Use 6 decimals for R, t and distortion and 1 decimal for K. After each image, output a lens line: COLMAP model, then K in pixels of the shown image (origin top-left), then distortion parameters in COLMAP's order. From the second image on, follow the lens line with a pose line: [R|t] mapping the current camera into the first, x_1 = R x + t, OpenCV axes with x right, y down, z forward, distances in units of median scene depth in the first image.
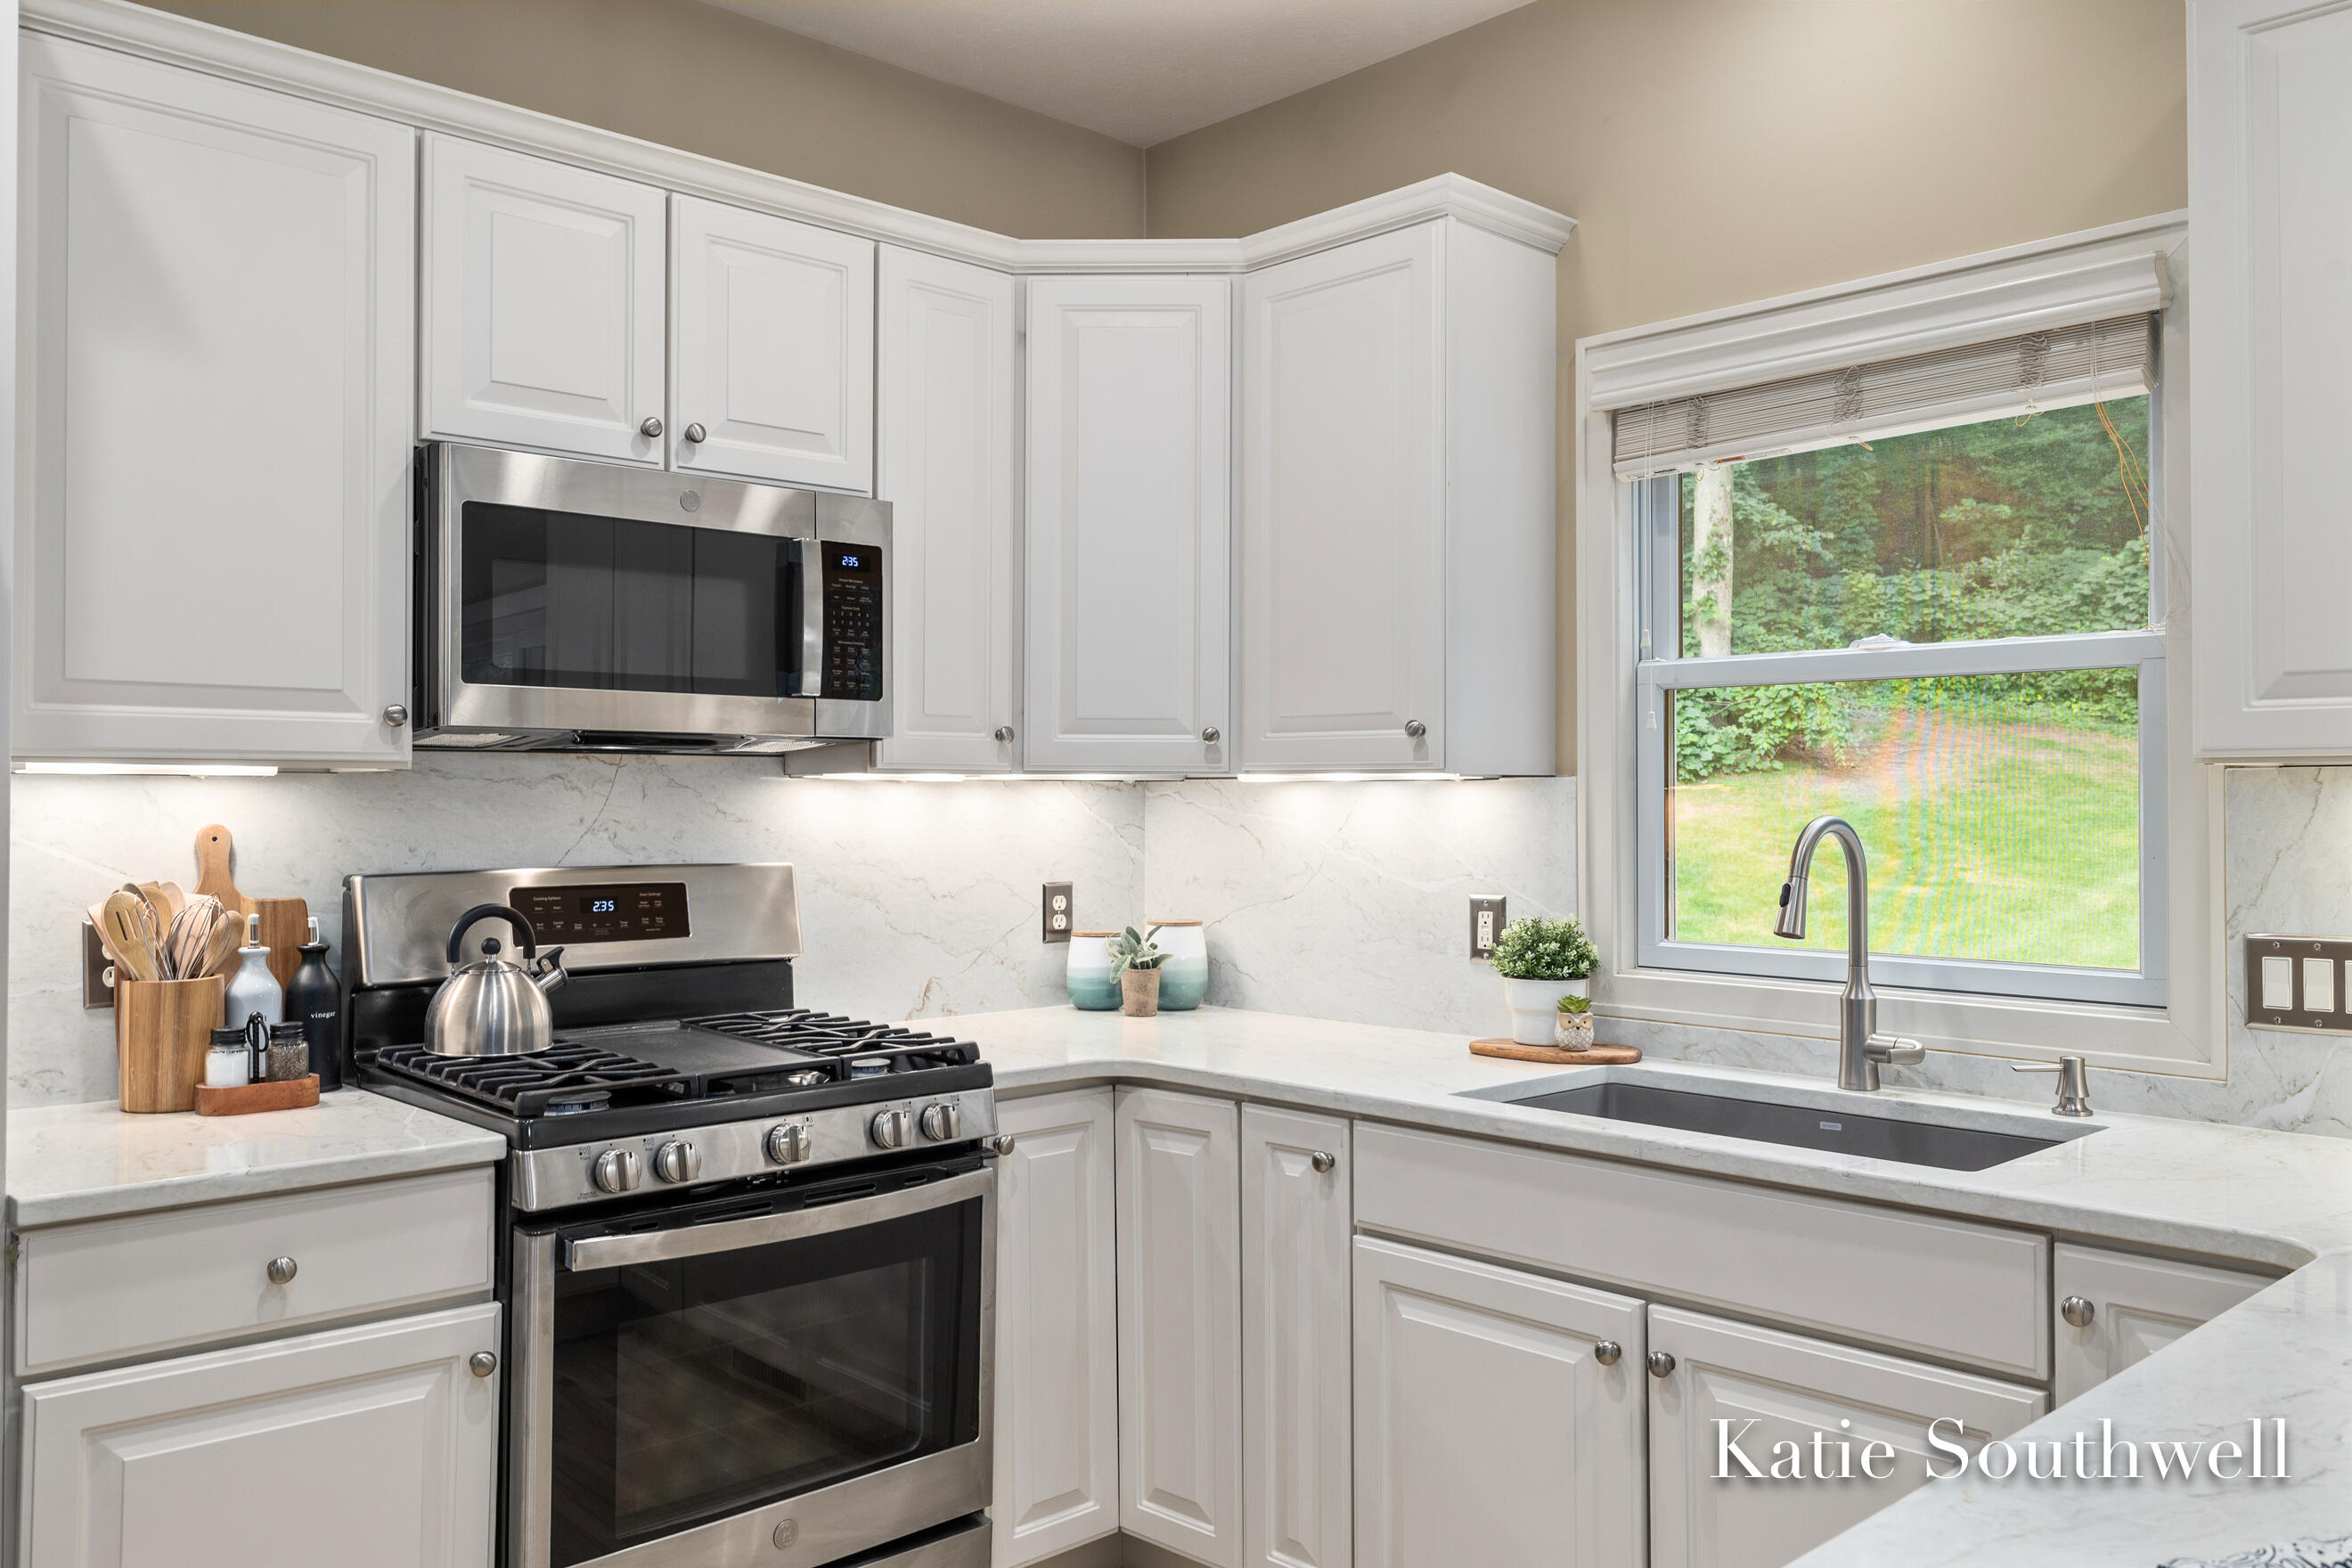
lens RADIAL K [[1804.4, 0, 1167.0], [0, 1804.4, 776.2], [0, 0, 1]] dist [-0.004552, -0.004780]
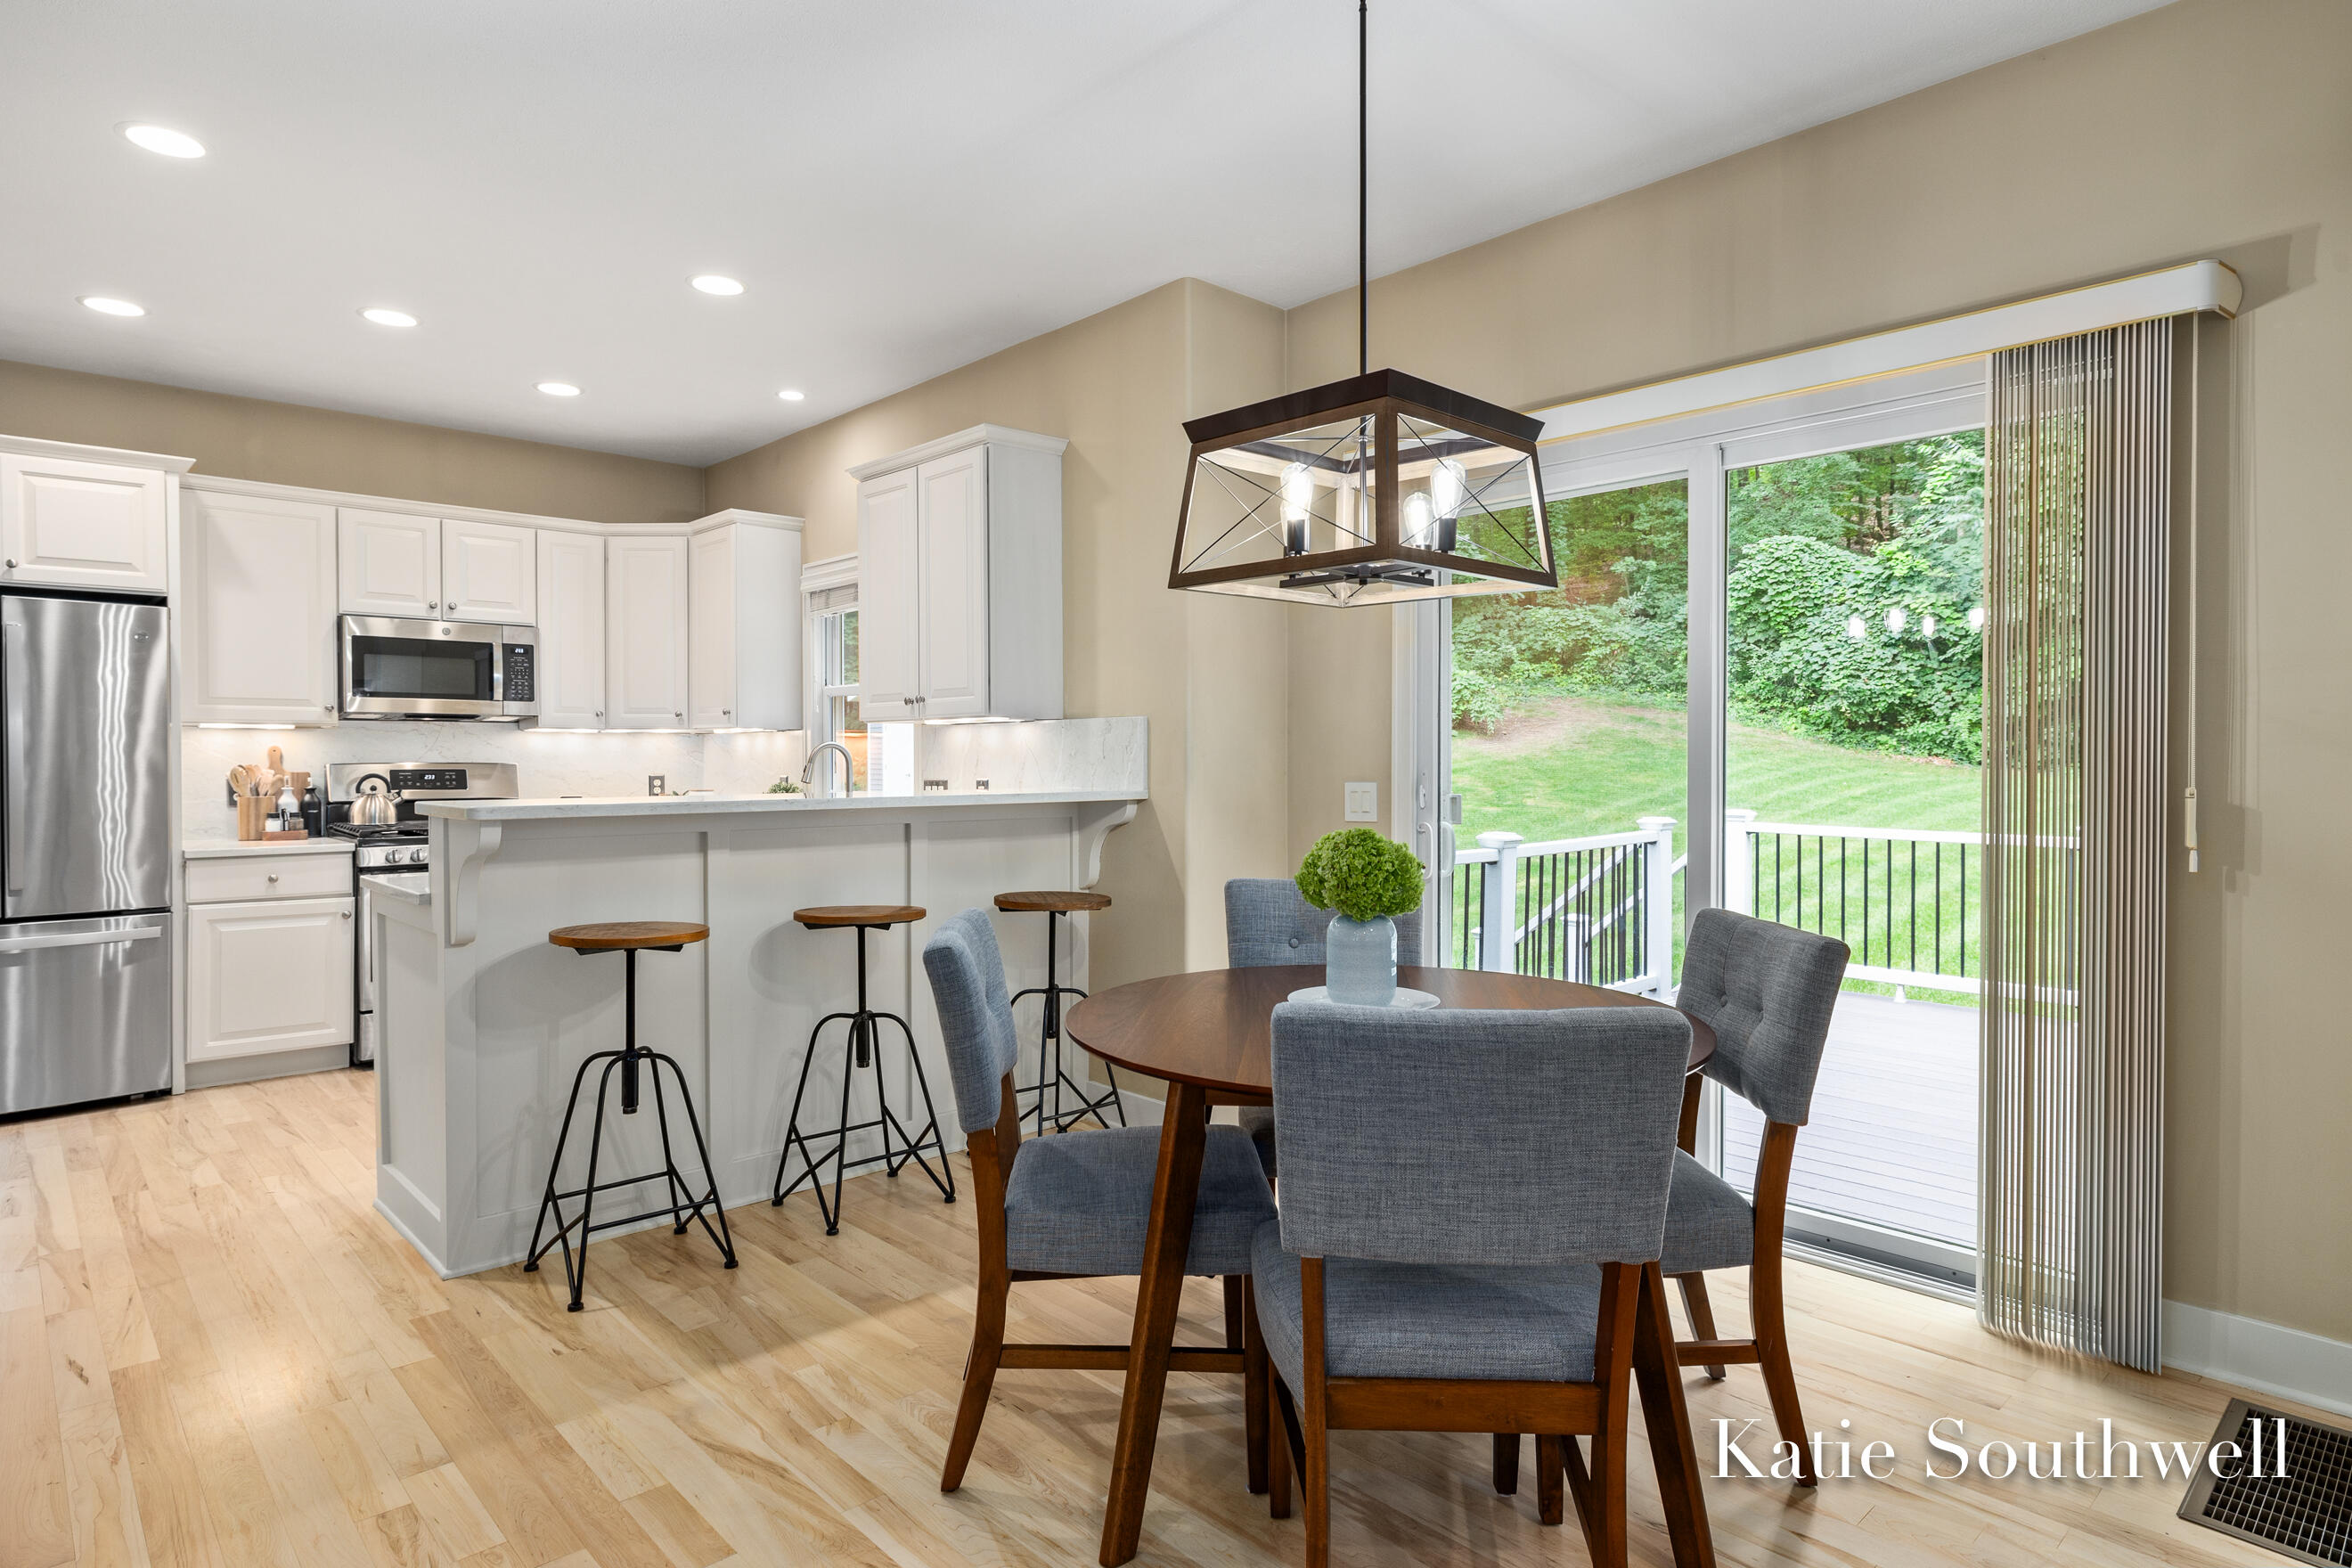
lens RADIAL K [[1277.0, 0, 1168.9], [0, 1277.0, 780.1], [0, 0, 1]] dist [-0.001597, 0.001035]
pose [[0.999986, 0.000007, -0.005275, 0.856018], [0.000147, 0.999575, 0.029154, 0.021130], [0.005273, -0.029154, 0.999561, -0.972119]]
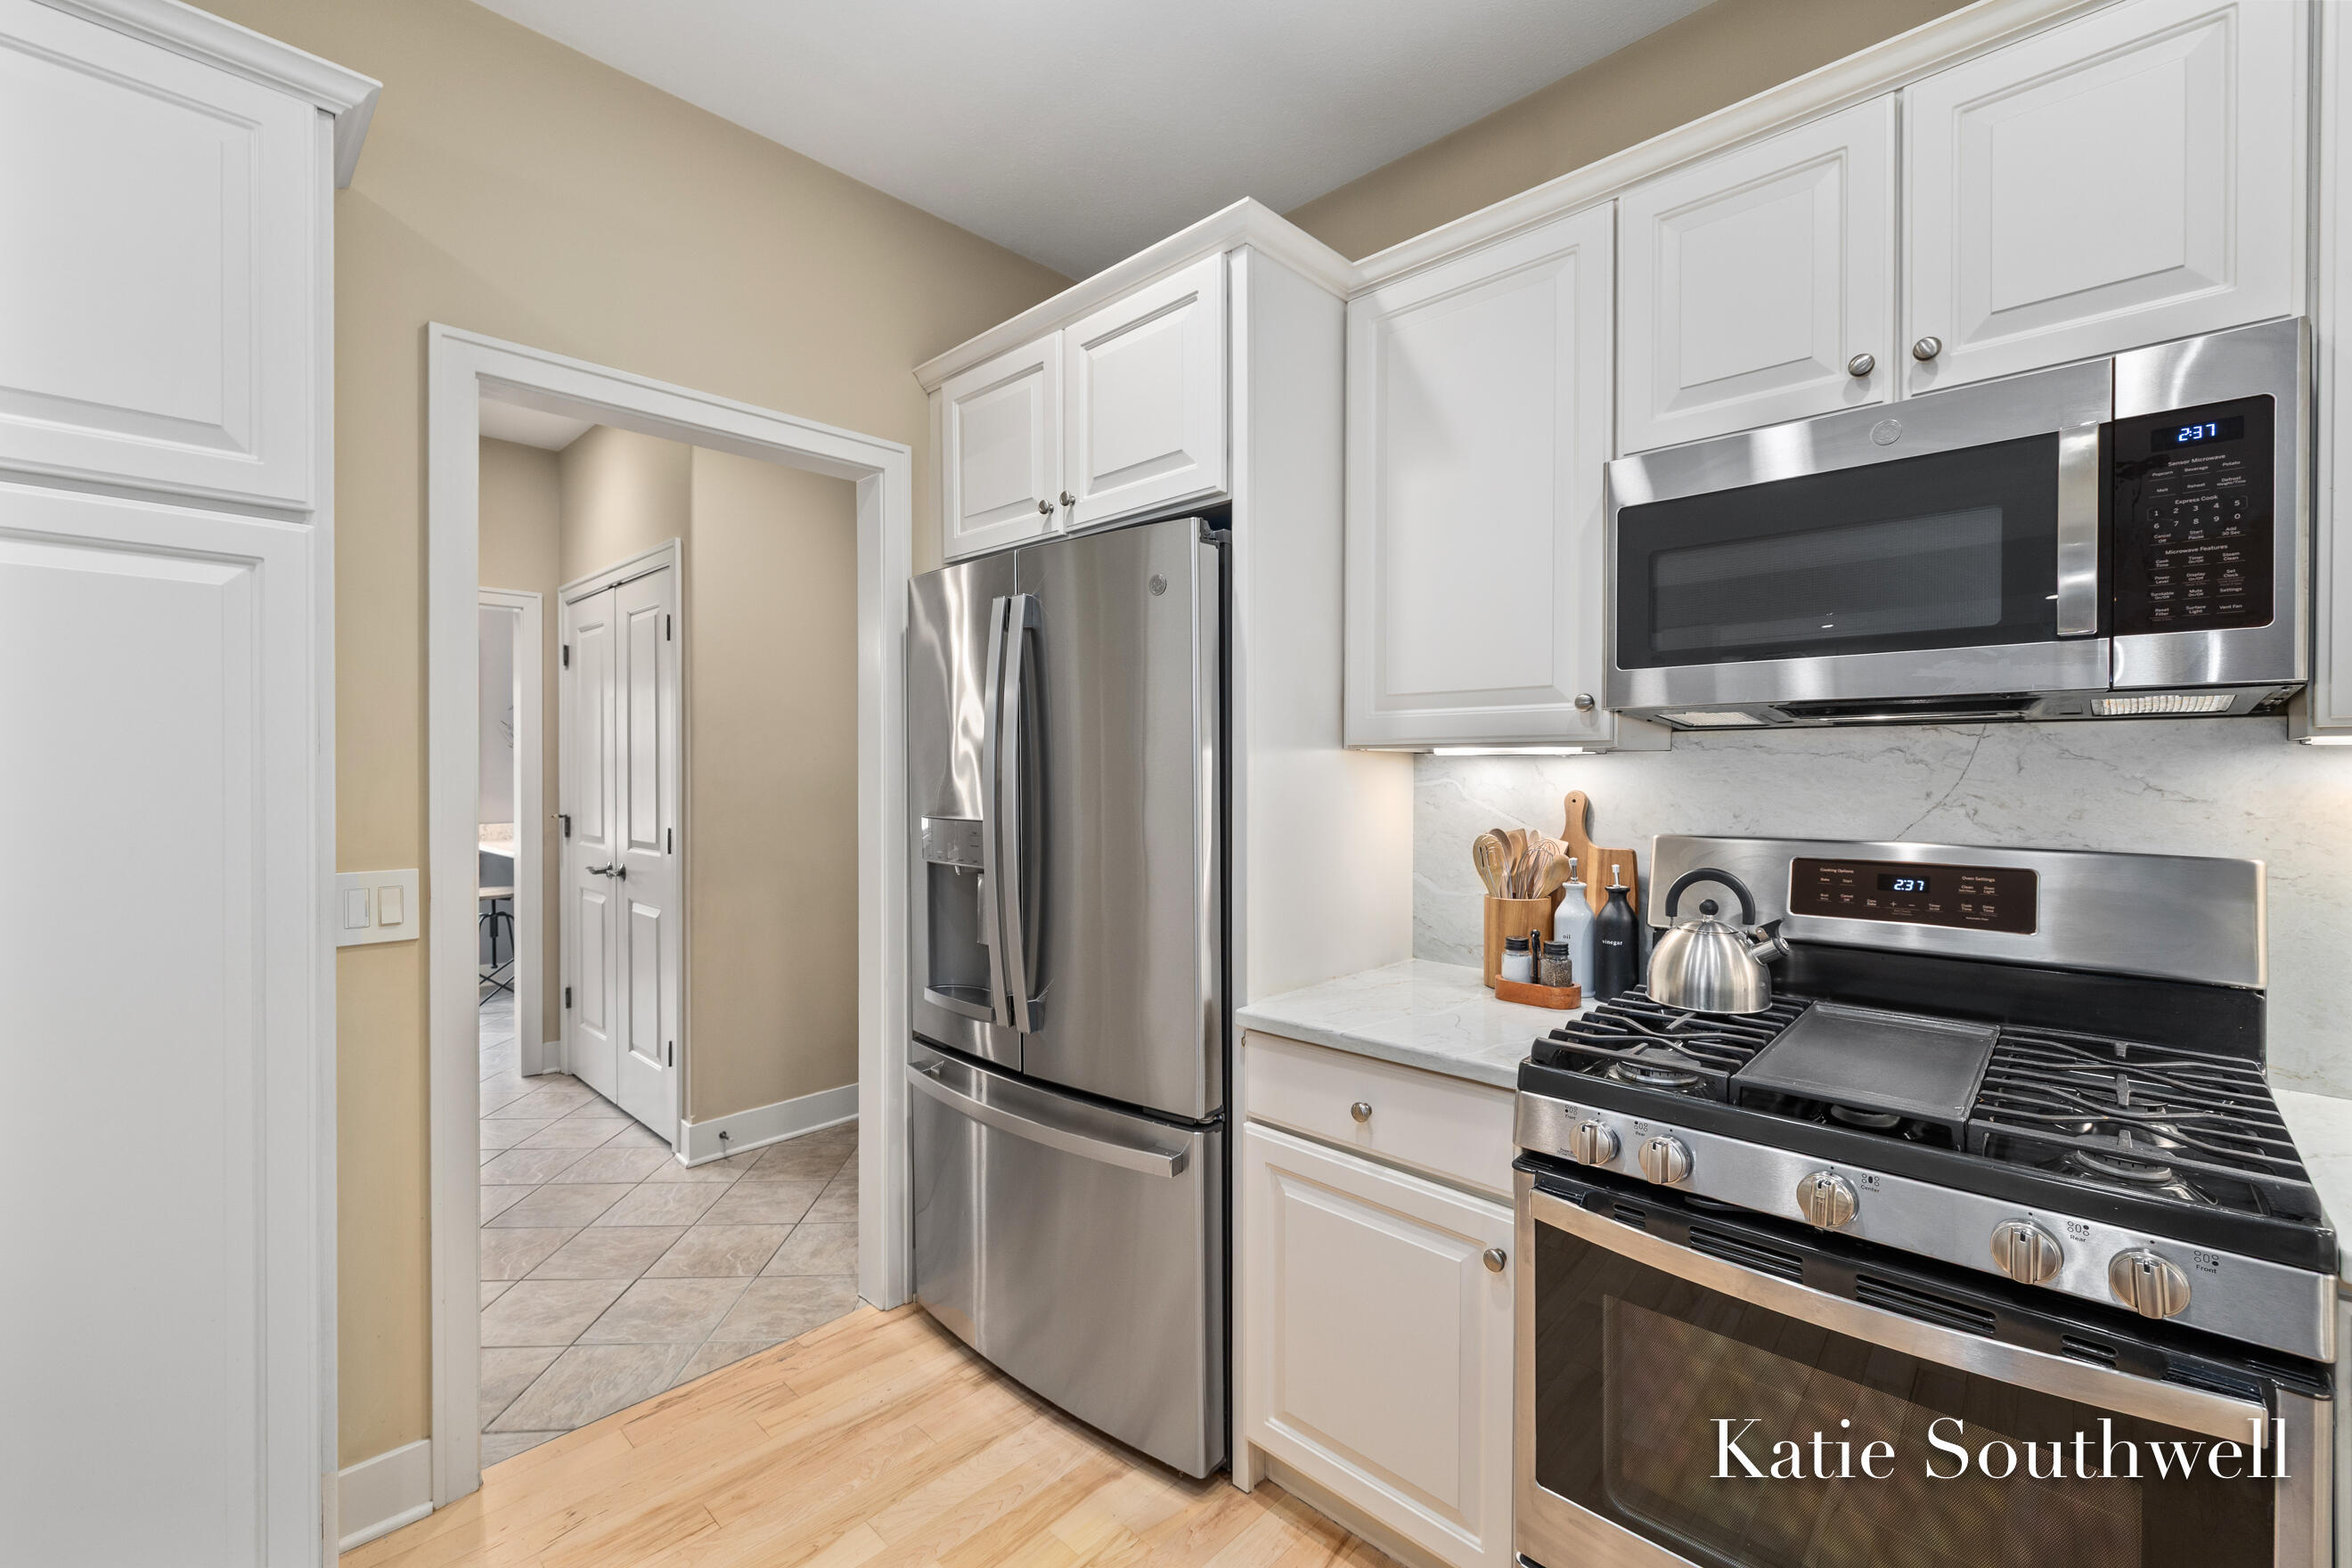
lens RADIAL K [[994.6, 0, 1188.4], [0, 994.6, 774.4], [0, 0, 1]] dist [0.001565, -0.000199]
pose [[0.060354, 0.005053, -0.998164, 0.195251], [0.010288, 0.999931, 0.005684, 0.007038], [0.998124, -0.010612, 0.060297, 0.617120]]
